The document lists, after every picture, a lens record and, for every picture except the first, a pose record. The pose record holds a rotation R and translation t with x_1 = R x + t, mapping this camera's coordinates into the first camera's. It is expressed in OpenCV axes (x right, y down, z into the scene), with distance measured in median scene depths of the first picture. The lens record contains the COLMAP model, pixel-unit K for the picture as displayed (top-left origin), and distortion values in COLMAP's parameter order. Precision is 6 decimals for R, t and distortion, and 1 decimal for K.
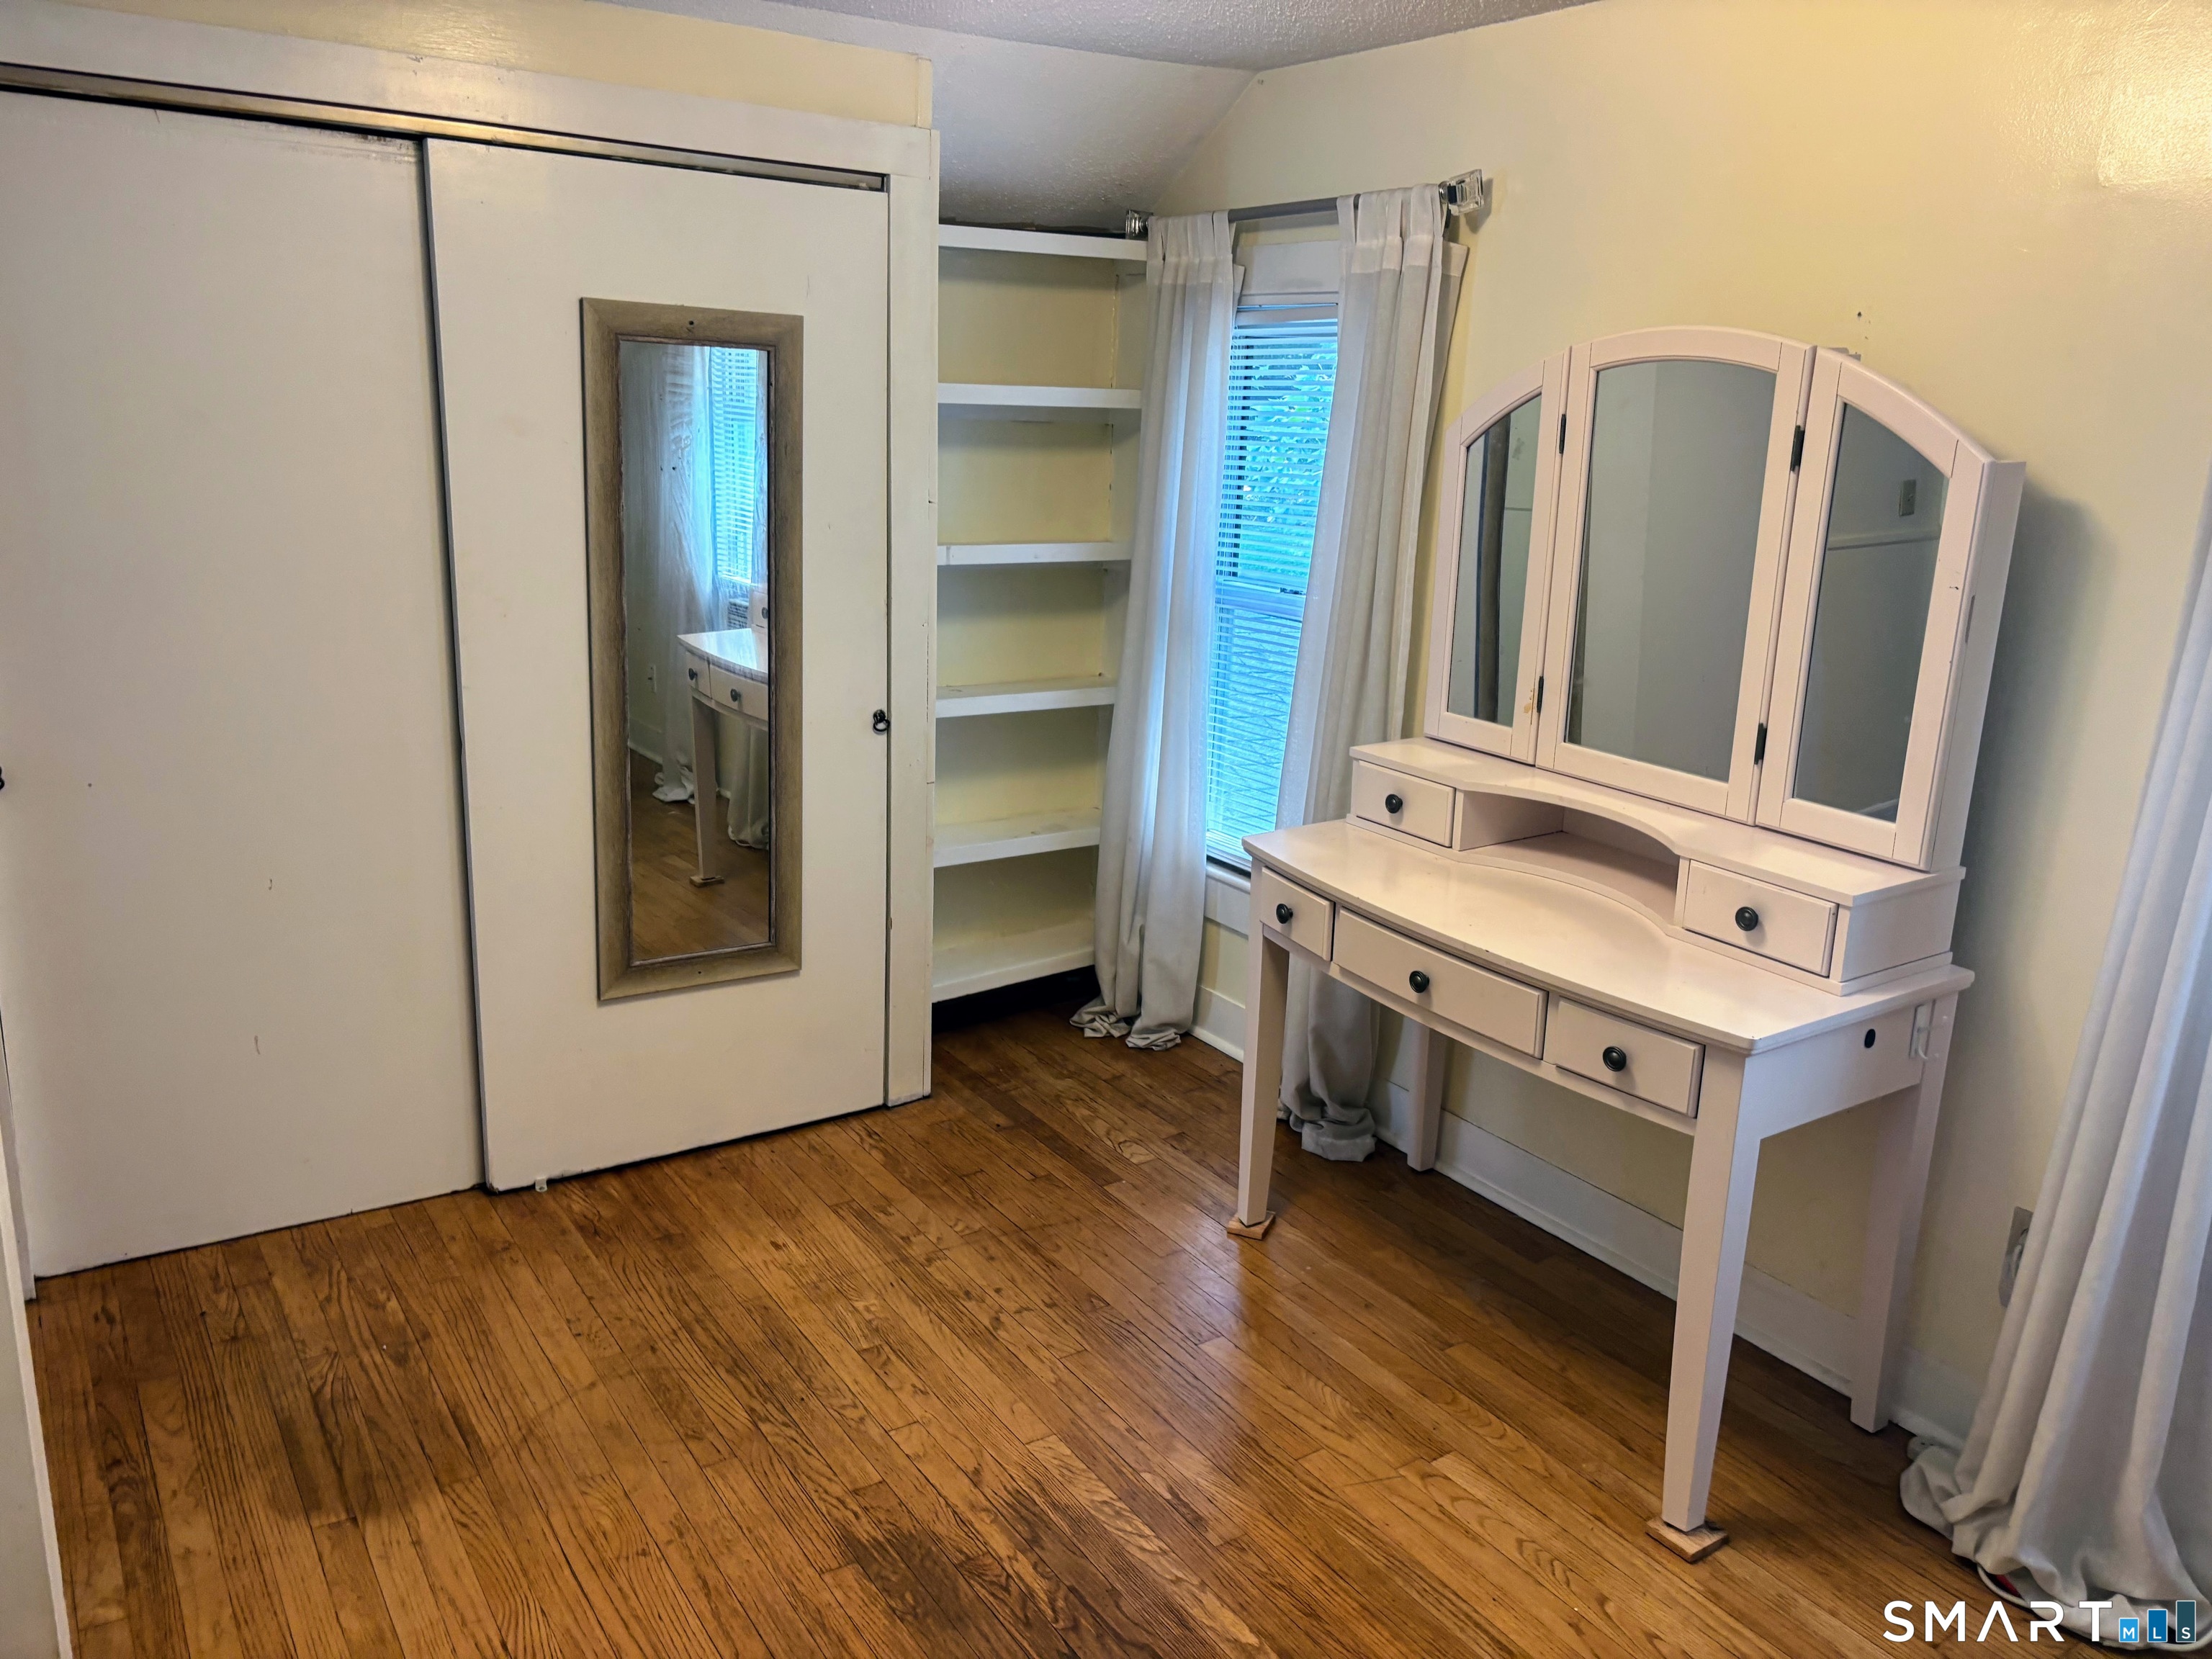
lens RADIAL K [[1694.1, 0, 1106.5], [0, 1694.1, 830.9], [0, 0, 1]] dist [0.010929, -0.003113]
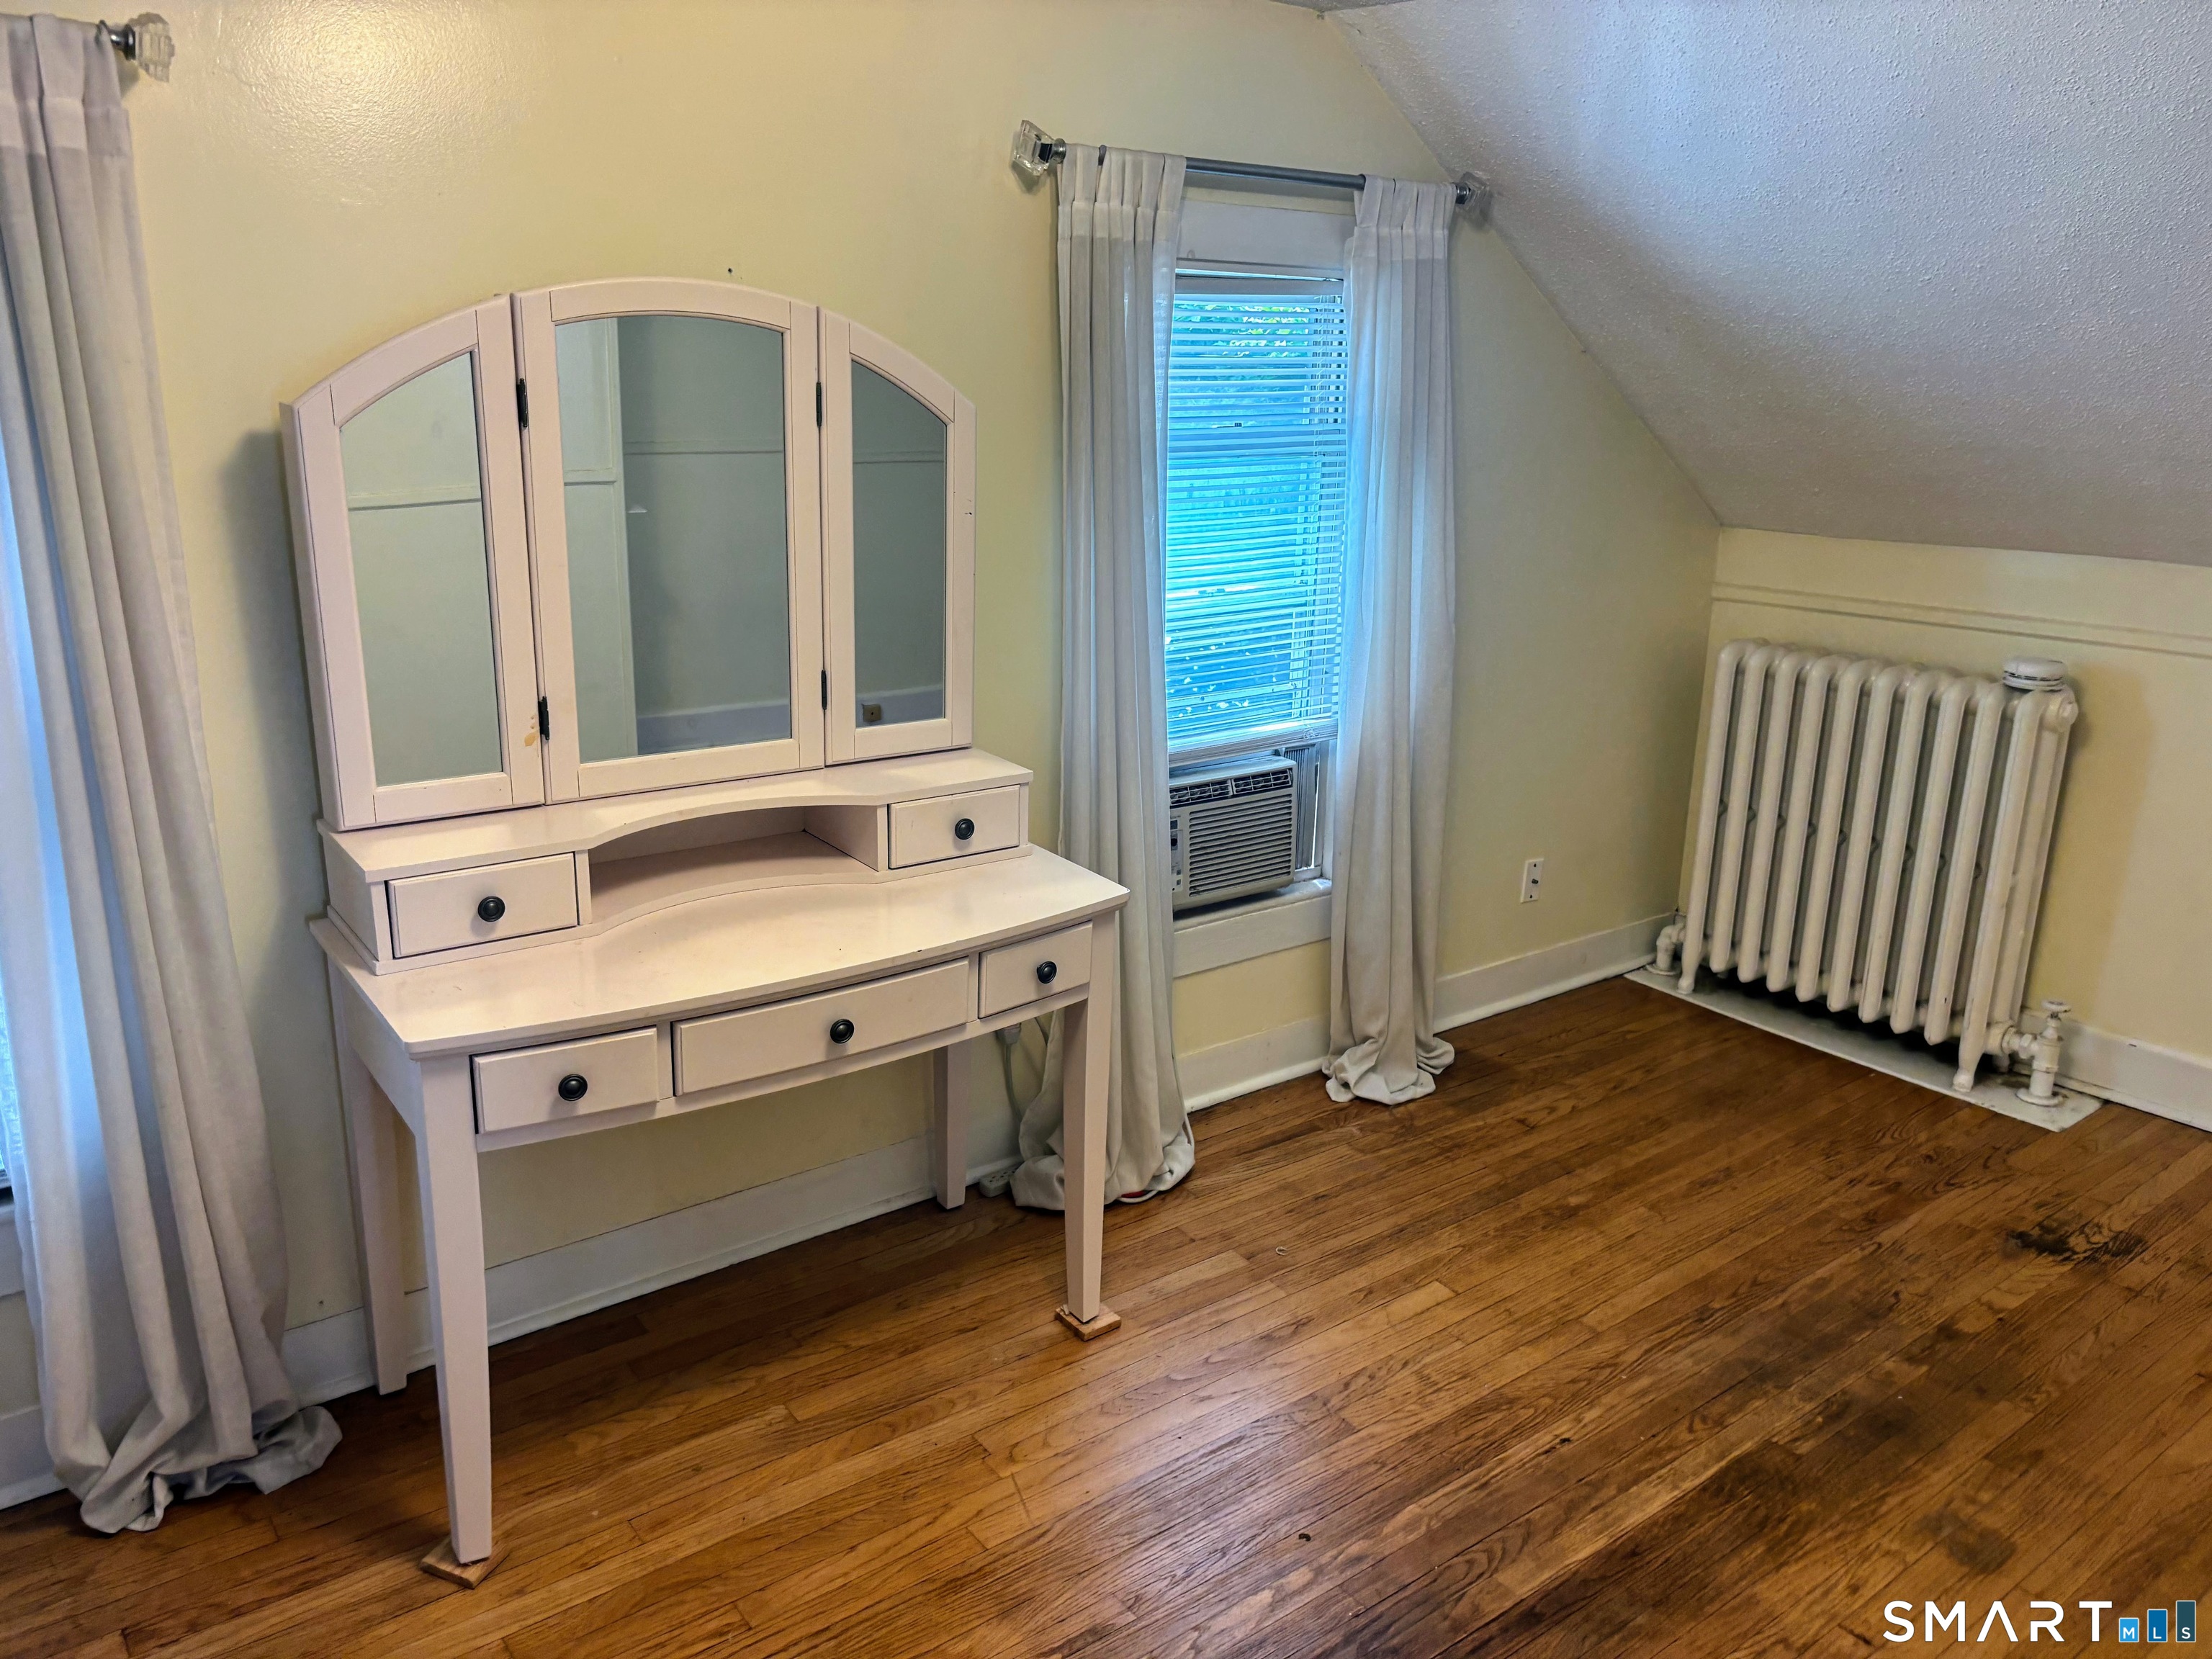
lens RADIAL K [[1694.1, 0, 1106.4], [0, 1694.1, 825.3], [0, 0, 1]] dist [0.010929, -0.003113]
pose [[-0.071479, -0.304491, 0.949830, -0.665781], [0.228145, 0.922030, 0.312748, -0.268475], [-0.971000, 0.239054, 0.003563, 0.875068]]
